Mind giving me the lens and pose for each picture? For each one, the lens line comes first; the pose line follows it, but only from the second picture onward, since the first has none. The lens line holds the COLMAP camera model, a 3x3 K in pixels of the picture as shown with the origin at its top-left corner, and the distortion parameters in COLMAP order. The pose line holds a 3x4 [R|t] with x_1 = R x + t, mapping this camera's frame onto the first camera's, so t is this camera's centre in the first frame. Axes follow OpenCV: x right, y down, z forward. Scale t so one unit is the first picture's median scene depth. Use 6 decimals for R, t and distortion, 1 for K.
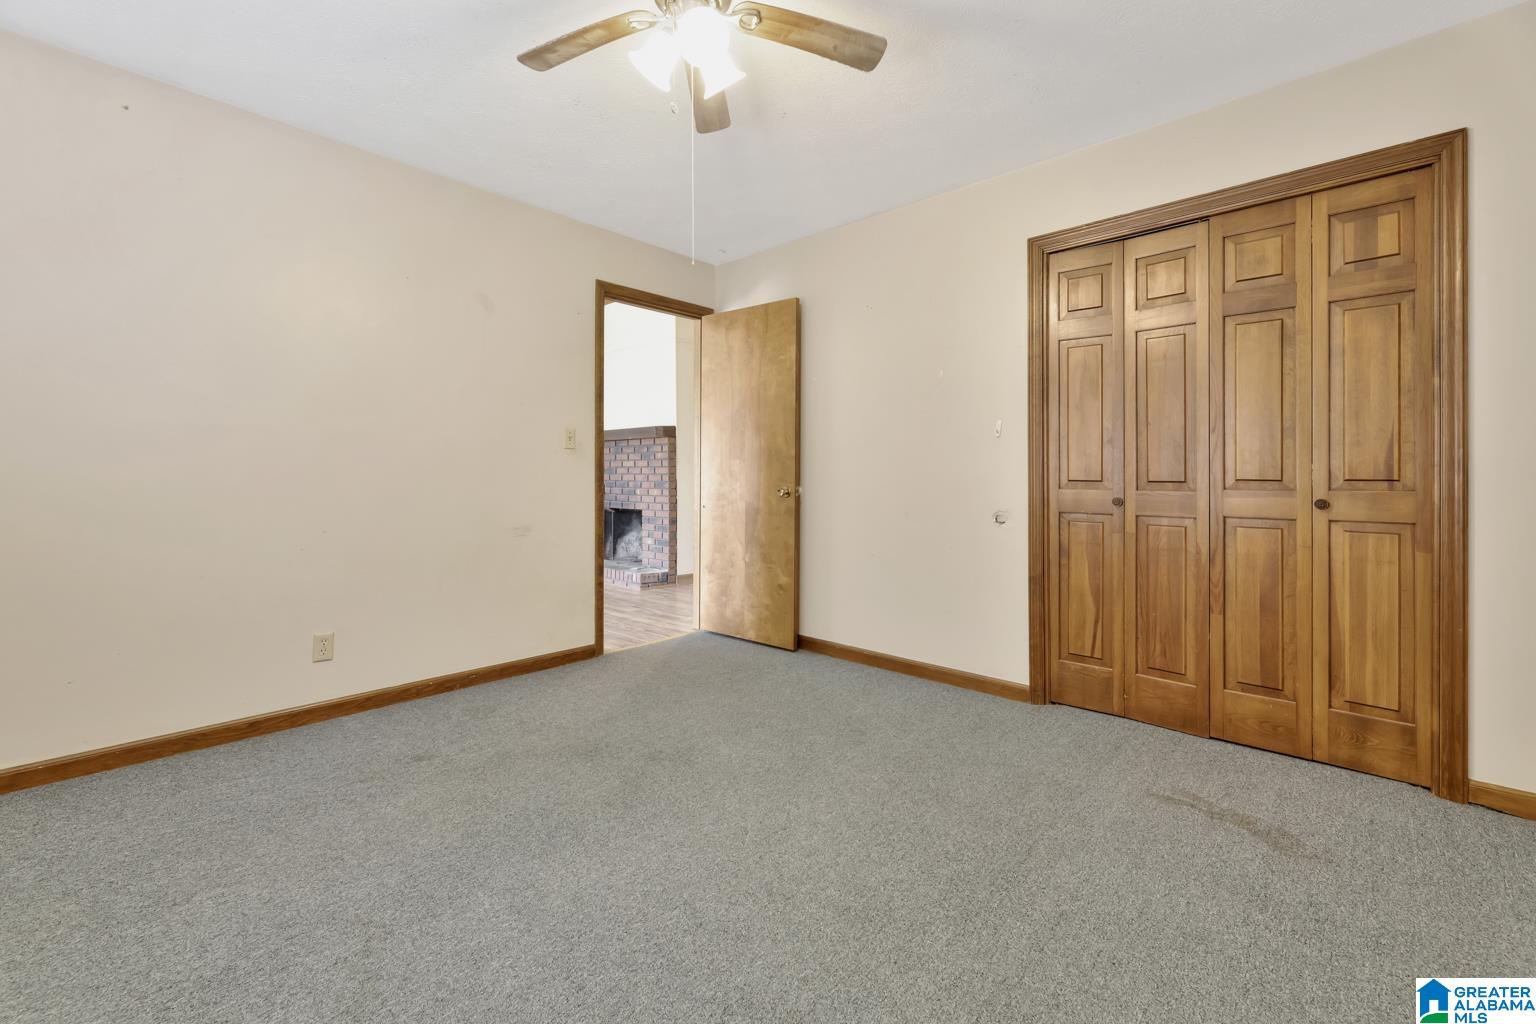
lens RADIAL K [[636.5, 0, 763.4], [0, 636.5, 482.1], [0, 0, 1]] dist [-0.002295, -0.000081]
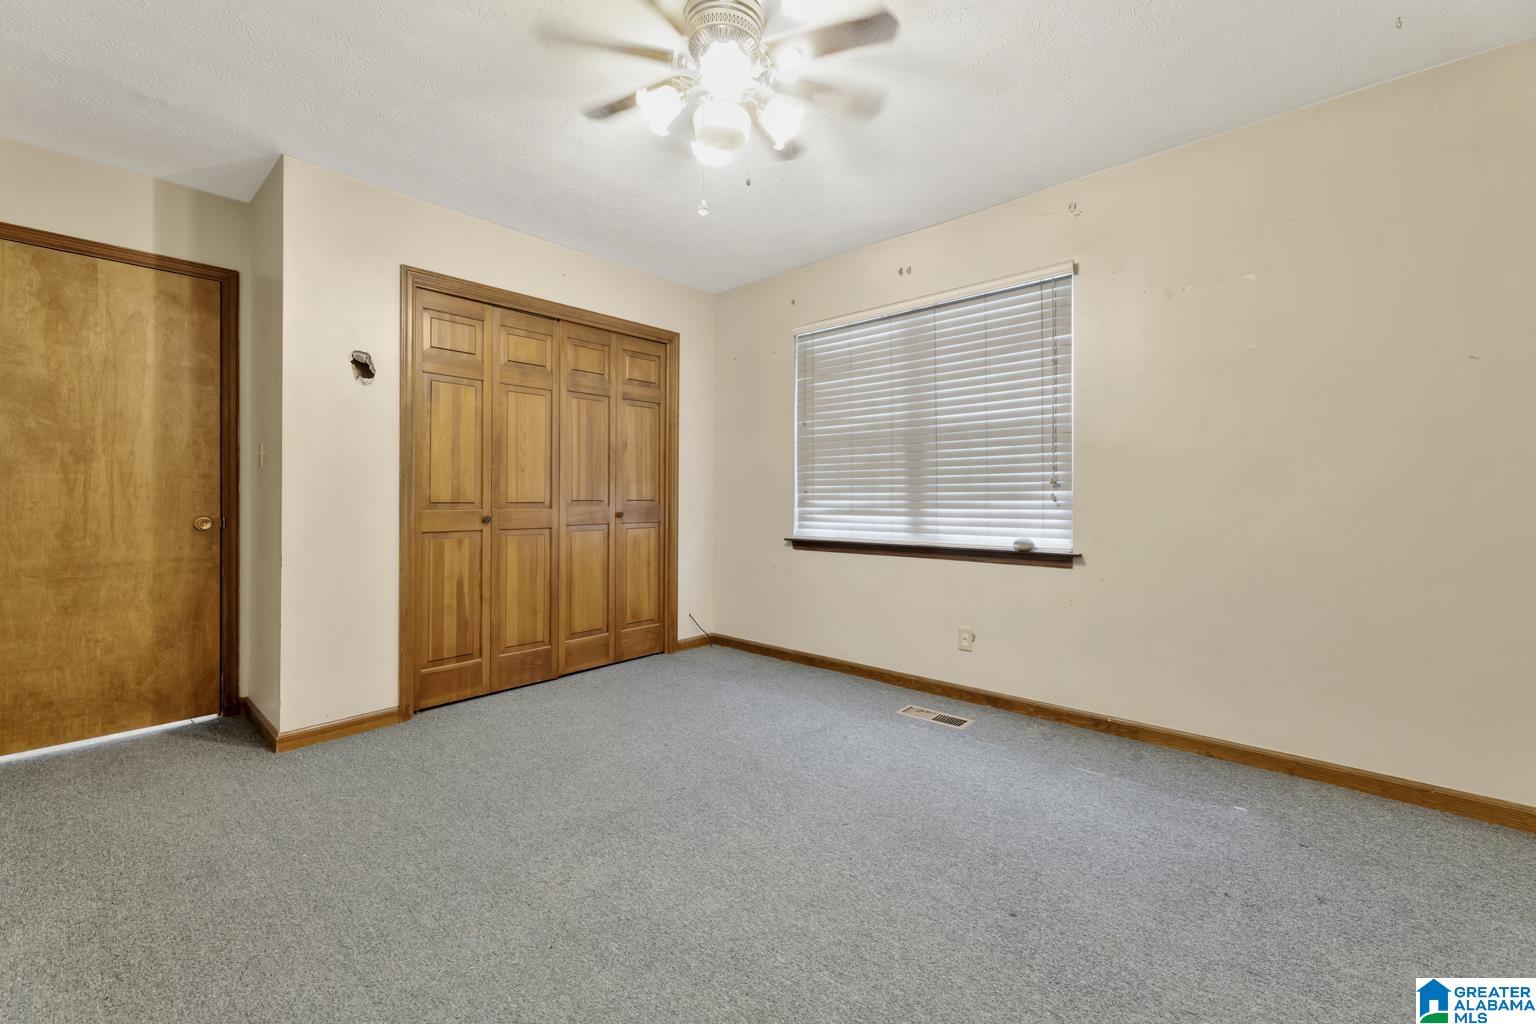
lens RADIAL K [[636.5, 0, 763.4], [0, 636.5, 482.1], [0, 0, 1]] dist [-0.002295, -0.000081]
pose [[-0.044506, 0.024103, 0.998718, -0.823223], [0.001564, 0.999709, -0.024057, -0.011434], [-0.999008, 0.000492, -0.044531, 0.623658]]
